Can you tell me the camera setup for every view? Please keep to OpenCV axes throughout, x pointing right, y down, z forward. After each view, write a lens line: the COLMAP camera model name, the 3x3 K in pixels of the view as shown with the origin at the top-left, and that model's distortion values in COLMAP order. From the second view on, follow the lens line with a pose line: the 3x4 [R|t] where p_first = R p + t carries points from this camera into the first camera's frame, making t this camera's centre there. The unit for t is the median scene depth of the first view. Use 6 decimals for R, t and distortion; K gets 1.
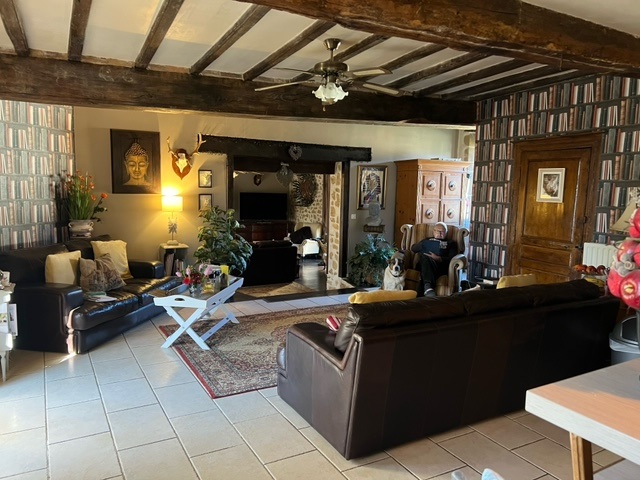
lens RADIAL K [[480.1, 0, 322.6], [0, 480.1, 243.4], [0, 0, 1]] dist [0.014563, -0.006326]
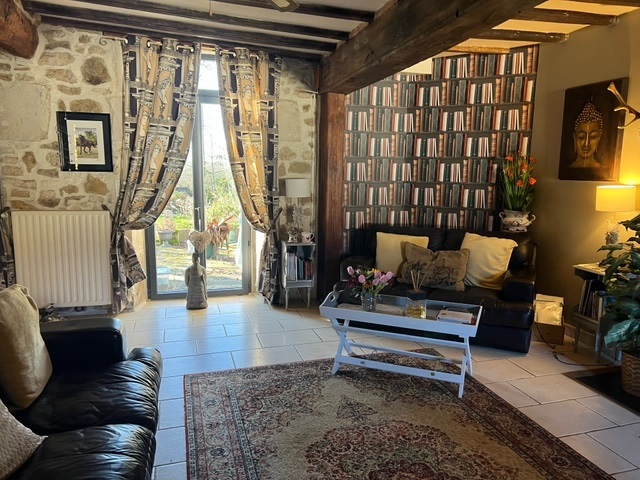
lens RADIAL K [[480.1, 0, 318.6], [0, 480.1, 241.8], [0, 0, 1]] dist [0.014563, -0.006326]
pose [[-0.220837, 0.125529, -0.967199, 0.359080], [-0.143204, 0.976761, 0.159467, -0.076703], [0.964740, 0.173723, -0.197729, 0.820006]]
